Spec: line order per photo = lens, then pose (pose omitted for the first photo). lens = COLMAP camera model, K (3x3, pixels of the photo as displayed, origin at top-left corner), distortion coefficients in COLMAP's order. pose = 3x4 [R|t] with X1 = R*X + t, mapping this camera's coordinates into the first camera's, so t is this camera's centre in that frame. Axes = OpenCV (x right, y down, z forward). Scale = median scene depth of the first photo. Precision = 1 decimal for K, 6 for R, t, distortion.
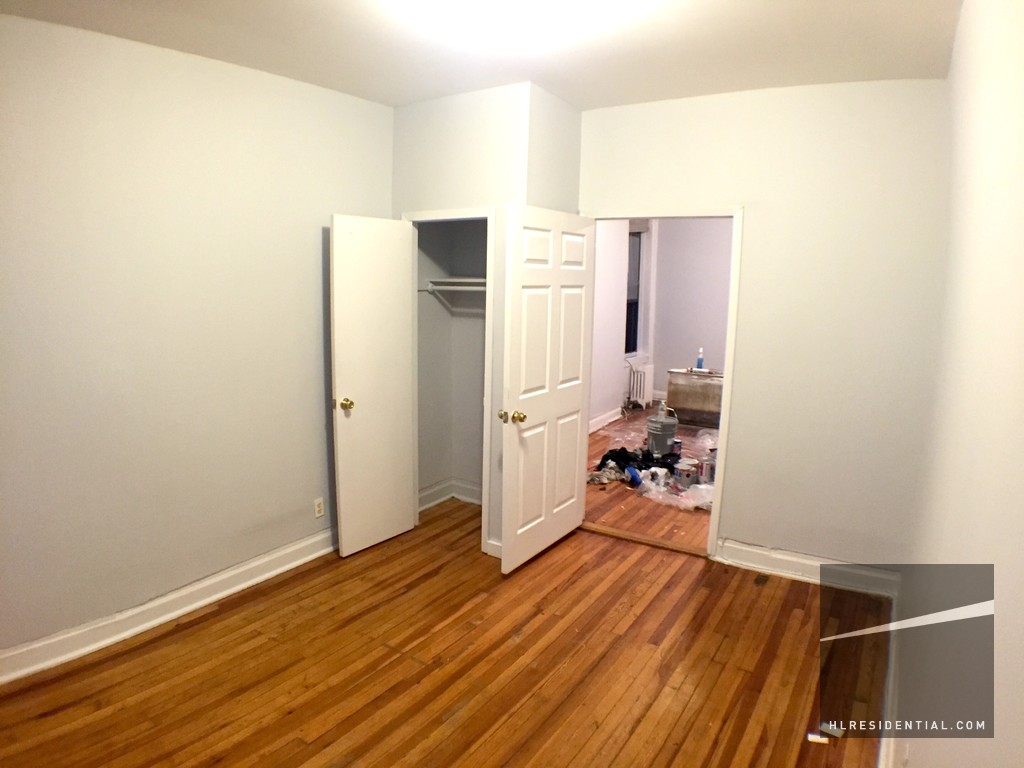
lens RADIAL K [[616.6, 0, 504.1], [0, 616.6, 383.0], [0, 0, 1]] dist [-0.172385, 0.020441]
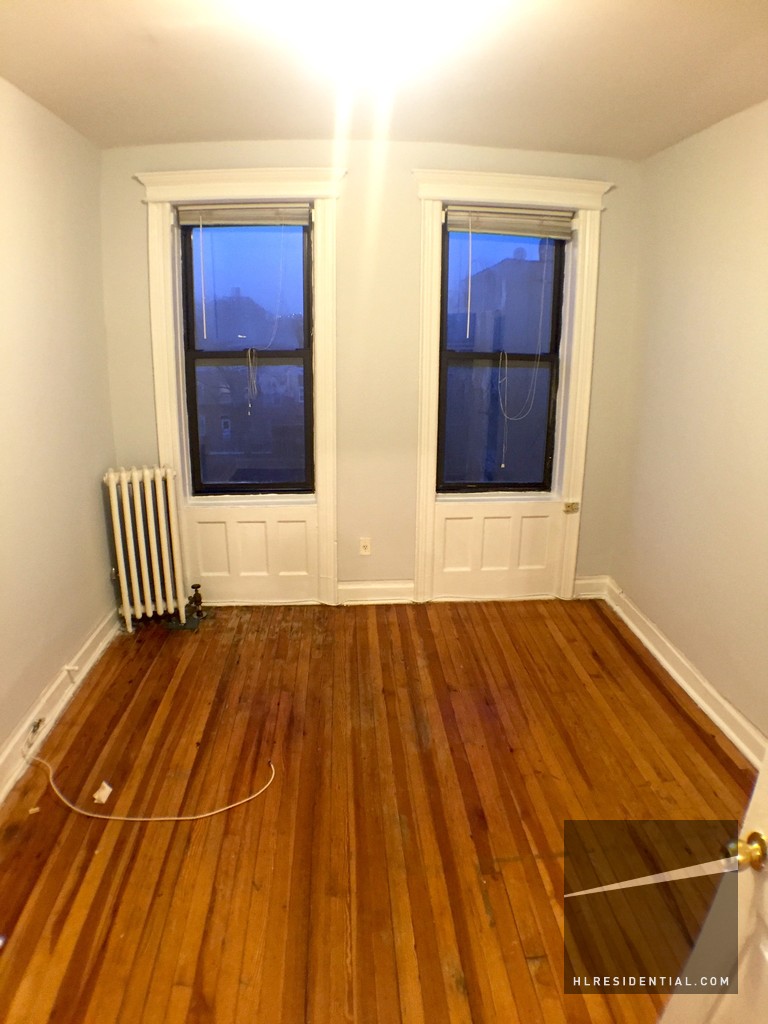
lens RADIAL K [[616.6, 0, 389.3], [0, 616.6, 506.4], [0, 0, 1]] dist [-0.172385, 0.020441]
pose [[-0.790147, 0.142139, -0.596208, 0.399606], [-0.125019, 0.914912, 0.383805, -0.241192], [0.600031, 0.377800, -0.705145, 1.419927]]
